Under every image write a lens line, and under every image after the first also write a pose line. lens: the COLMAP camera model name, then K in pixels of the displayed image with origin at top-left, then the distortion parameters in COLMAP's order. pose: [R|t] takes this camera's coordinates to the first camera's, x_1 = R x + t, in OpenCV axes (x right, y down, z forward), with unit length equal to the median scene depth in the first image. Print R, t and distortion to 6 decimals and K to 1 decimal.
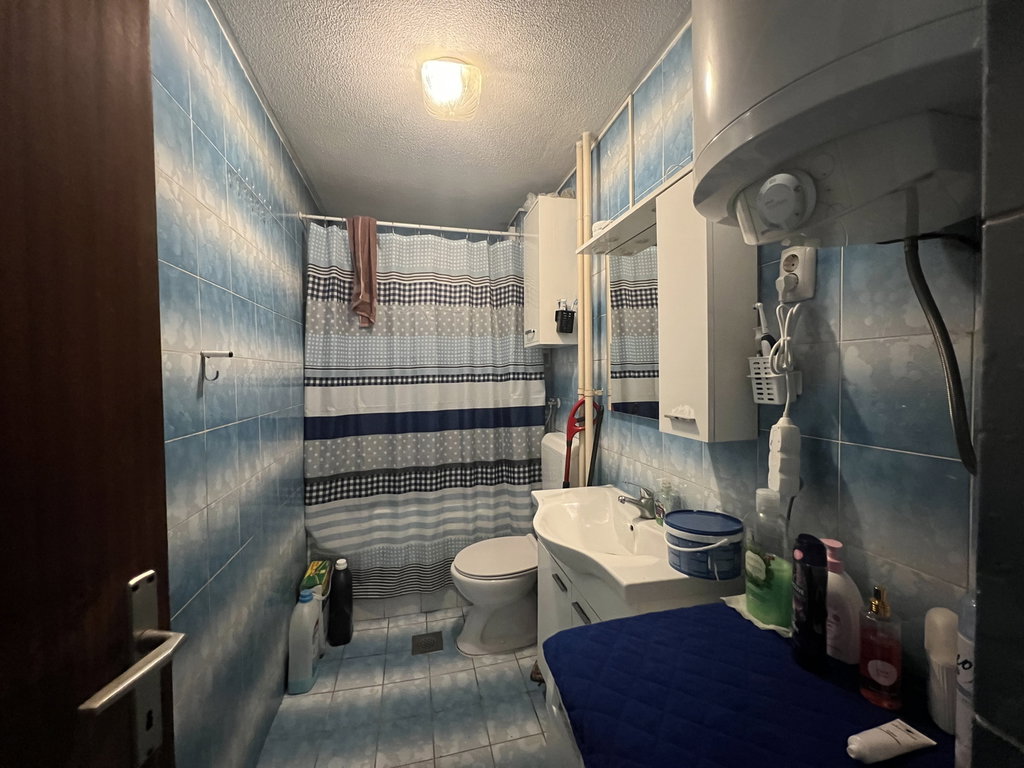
lens RADIAL K [[410.7, 0, 512.7], [0, 410.7, 386.8], [0, 0, 1]] dist [-0.000437, -0.000016]
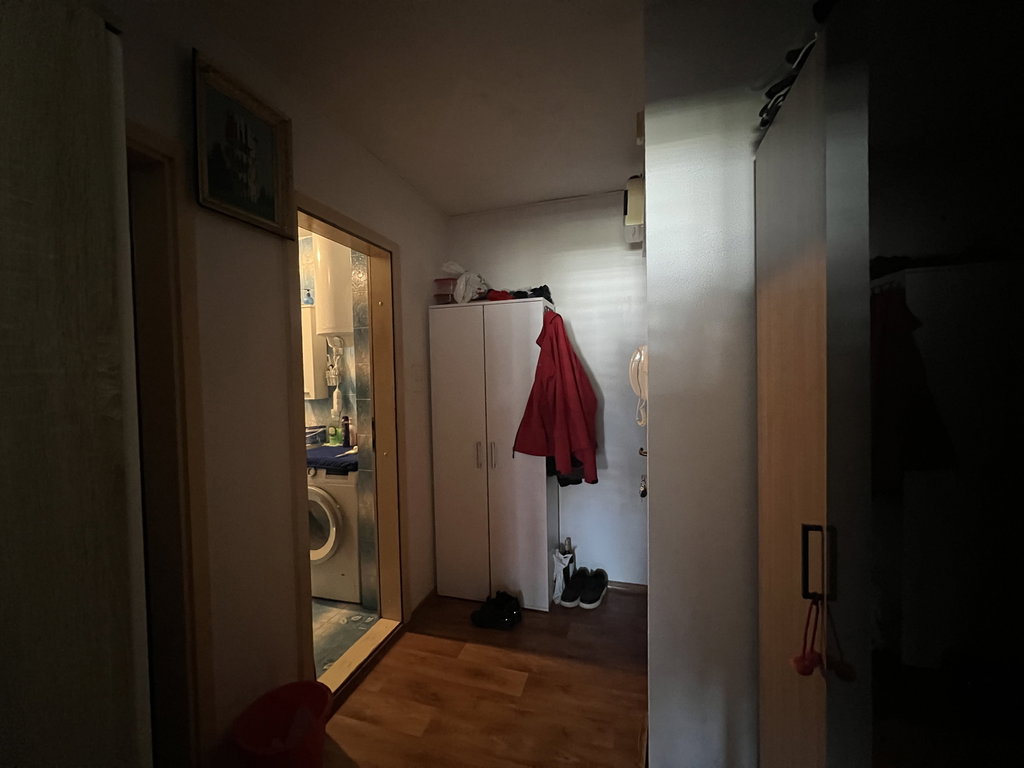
lens RADIAL K [[410.7, 0, 513.2], [0, 410.7, 386.8], [0, 0, 1]] dist [-0.000437, -0.000016]
pose [[0.511341, -0.023271, 0.859063, -1.510422], [0.044036, 0.999030, 0.000851, 0.116911], [-0.858249, 0.037395, 0.511869, -1.990441]]
